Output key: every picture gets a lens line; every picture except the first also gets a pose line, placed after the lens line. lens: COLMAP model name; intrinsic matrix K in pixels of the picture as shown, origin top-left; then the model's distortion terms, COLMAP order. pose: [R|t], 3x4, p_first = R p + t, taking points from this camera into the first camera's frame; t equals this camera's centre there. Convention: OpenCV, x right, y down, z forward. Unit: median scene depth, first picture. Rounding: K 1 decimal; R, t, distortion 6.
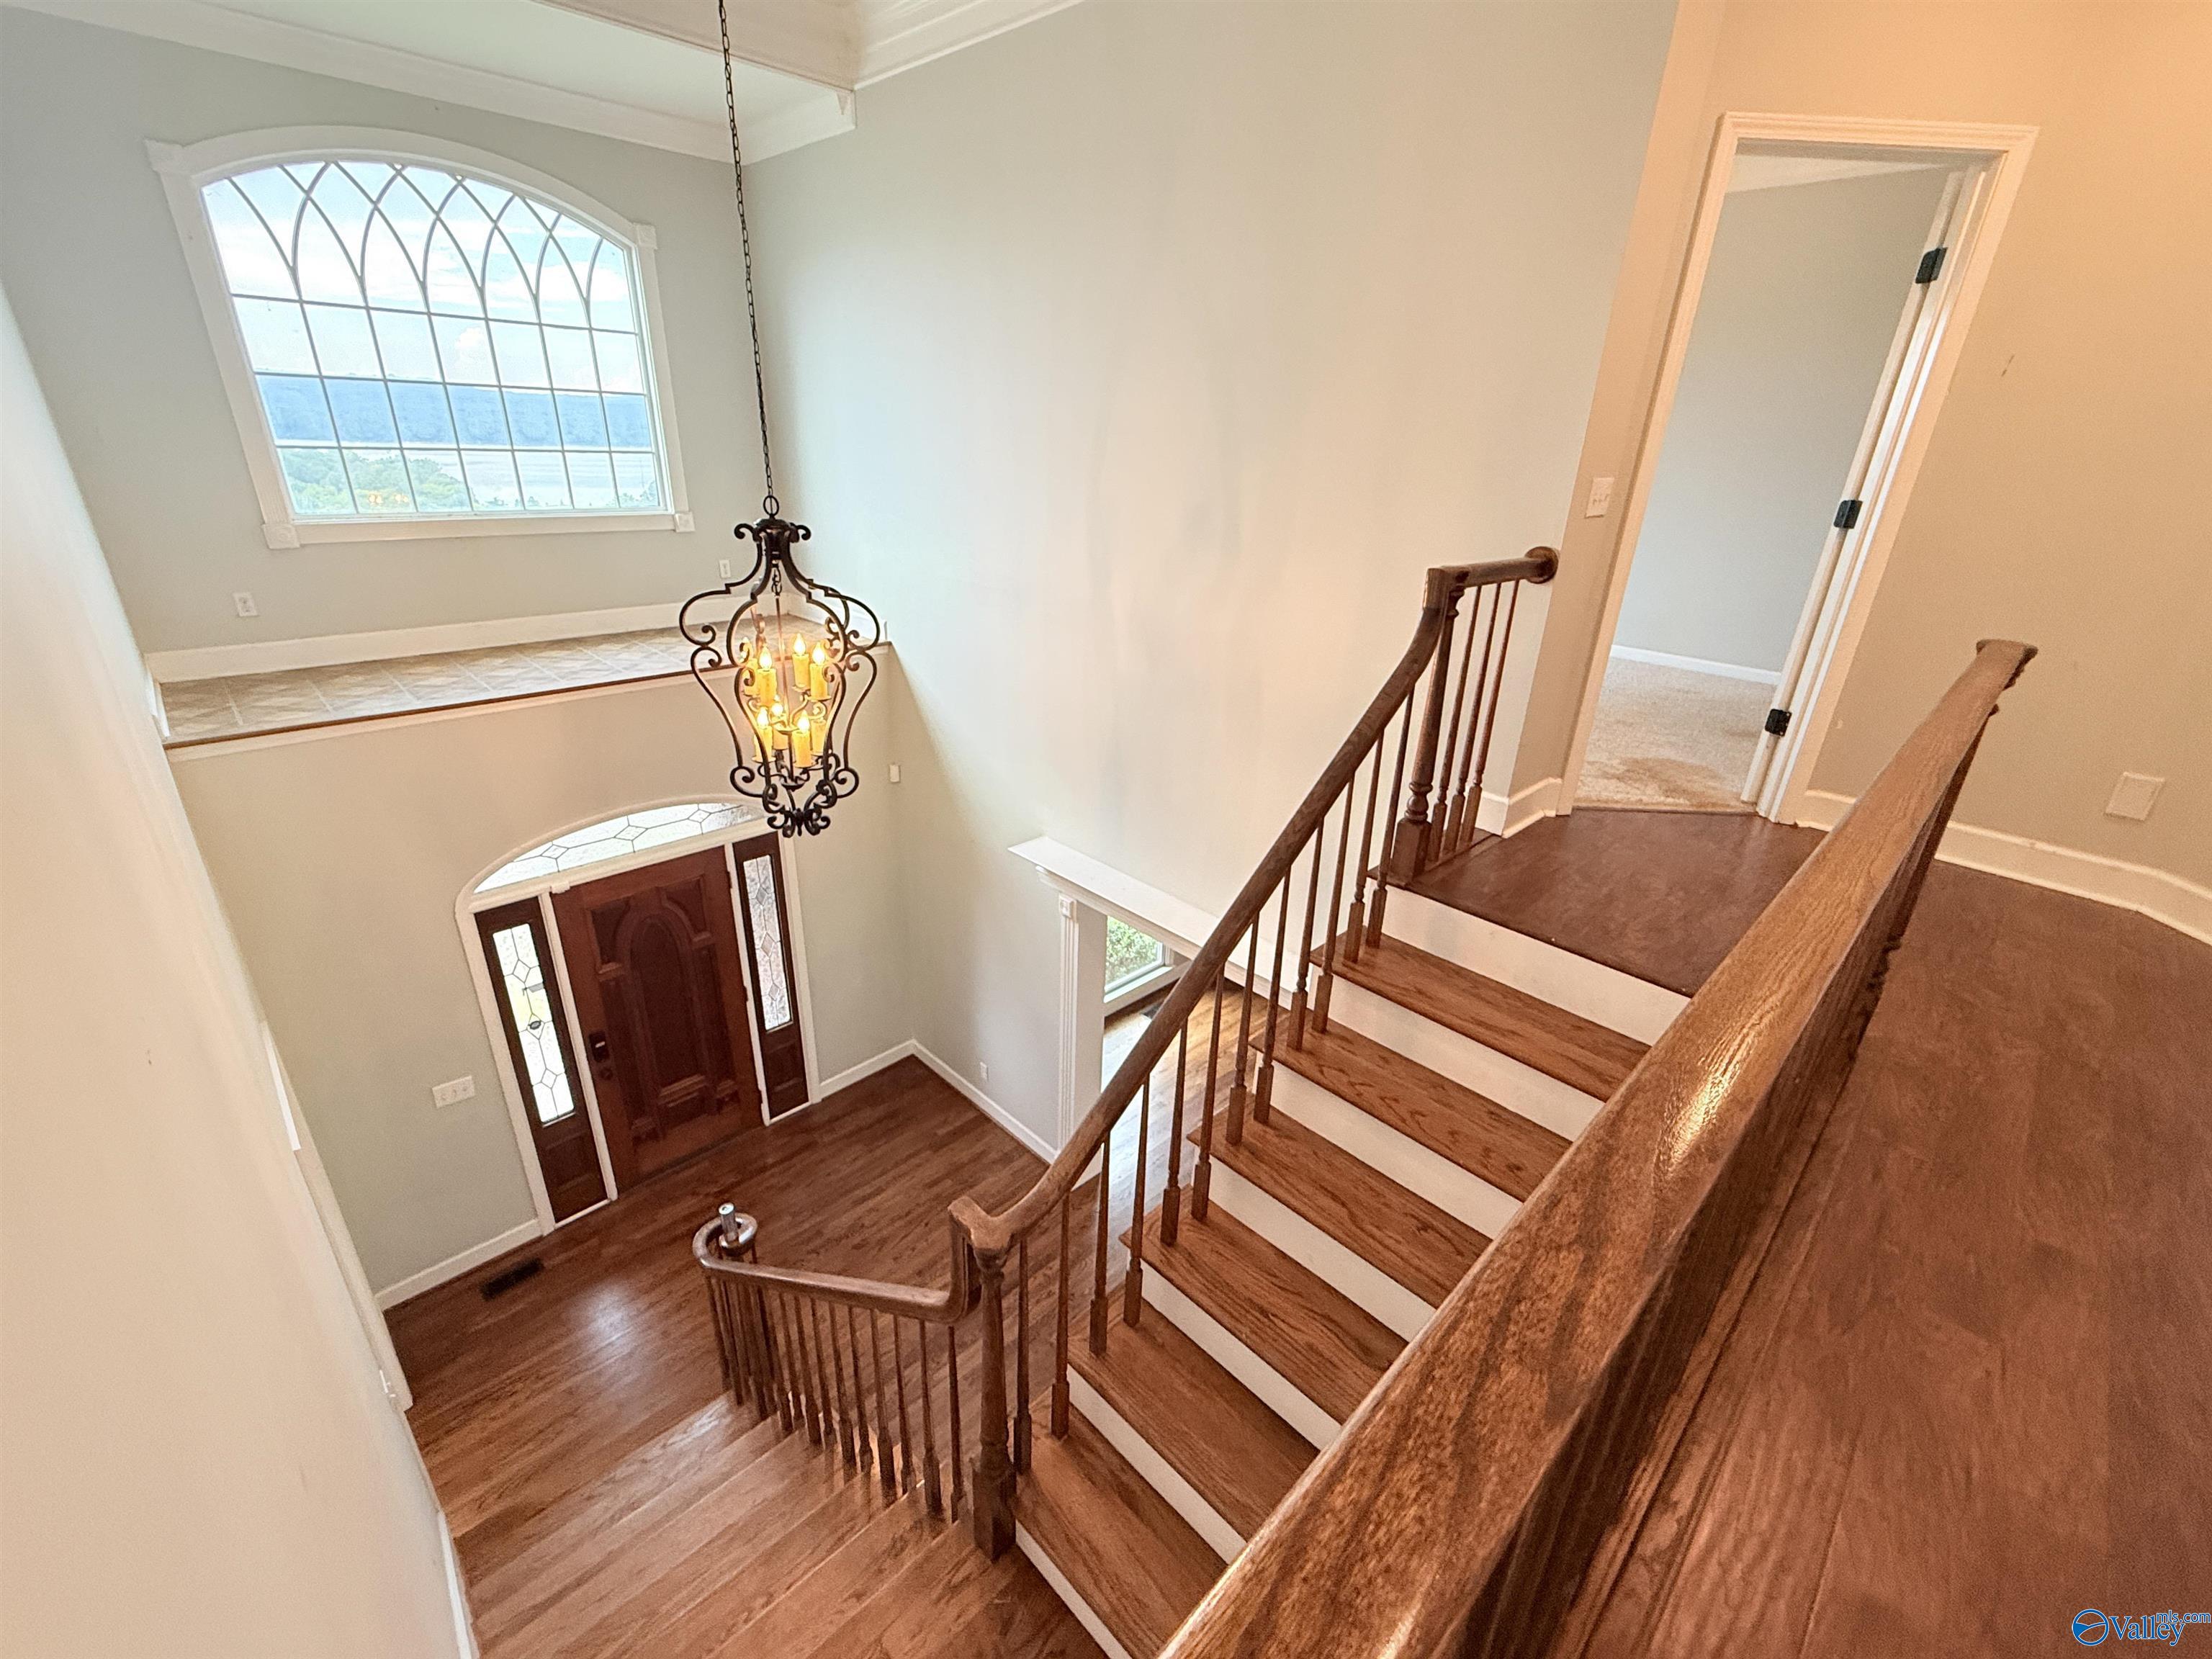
lens RADIAL K [[927.9, 0, 1114.6], [0, 927.9, 827.4], [0, 0, 1]] dist [-0.000417, -0.000001]
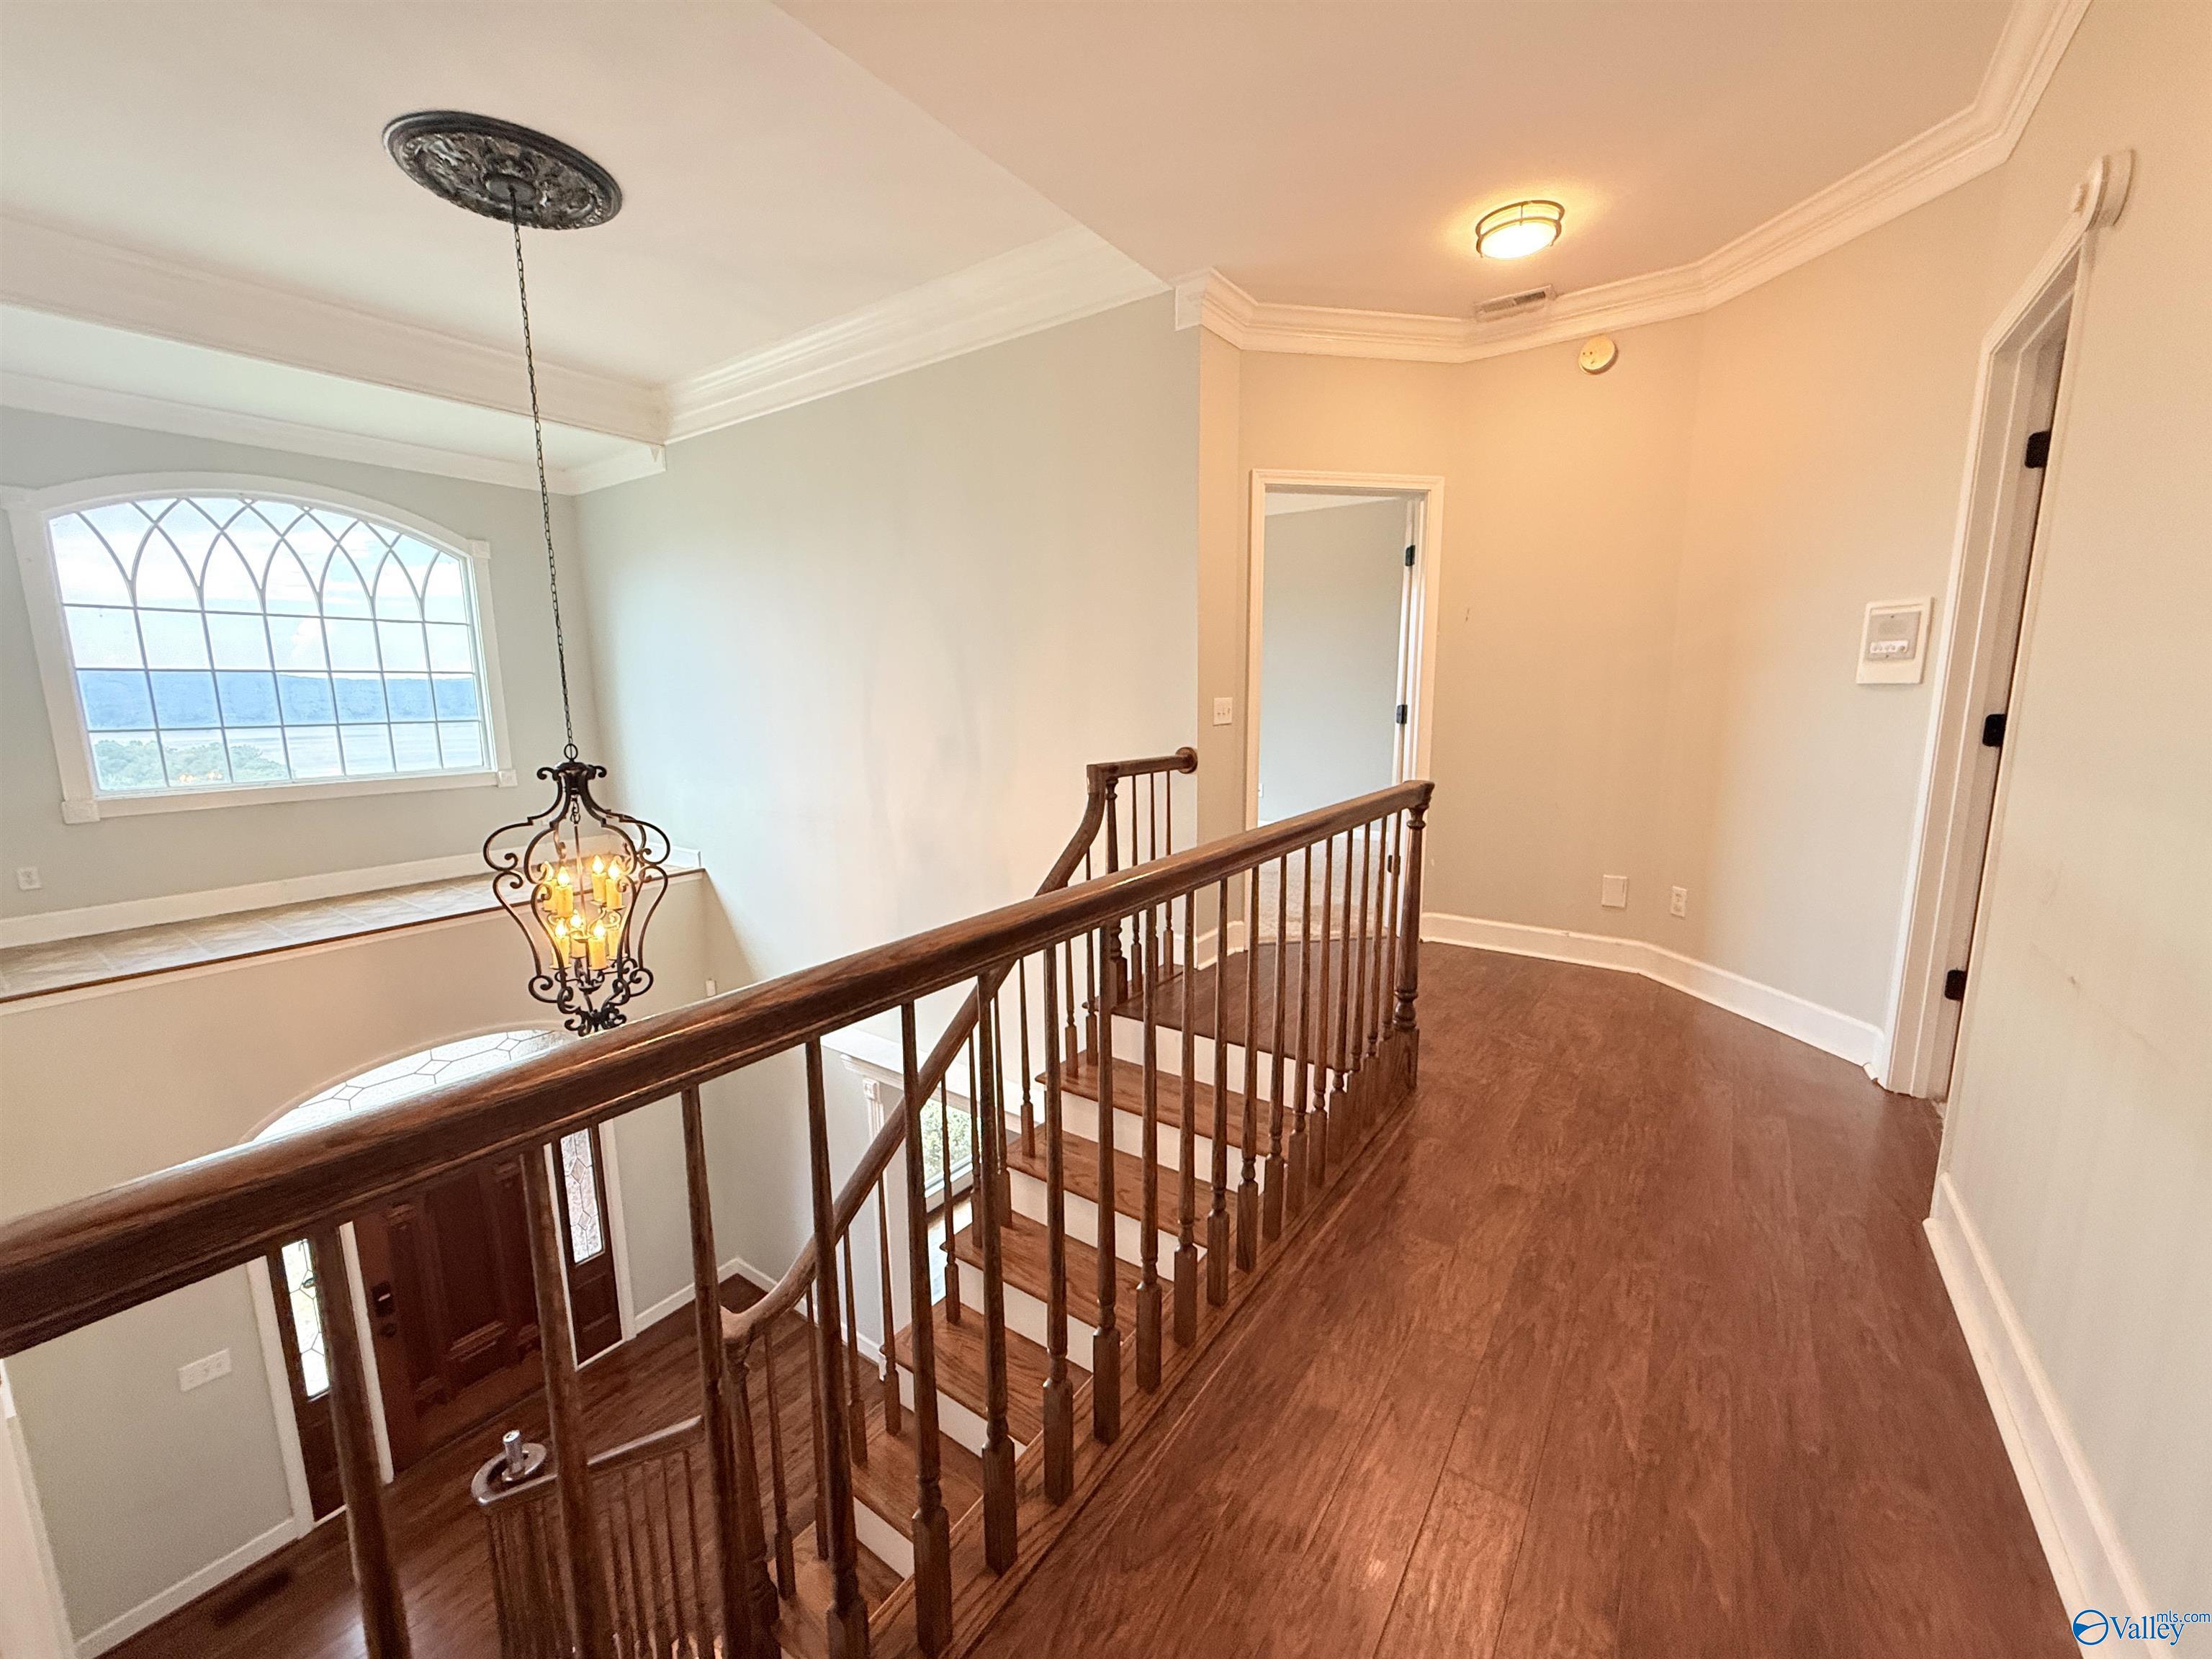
lens RADIAL K [[871.3, 0, 1108.6], [0, 871.3, 831.3], [0, 0, 1]] dist [-0.000177, -0.000300]
pose [[0.983362, -0.072223, 0.166684, 0.095395], [0.109402, 0.967962, -0.226011, 0.067995], [-0.145020, 0.240486, 0.959758, -0.130195]]
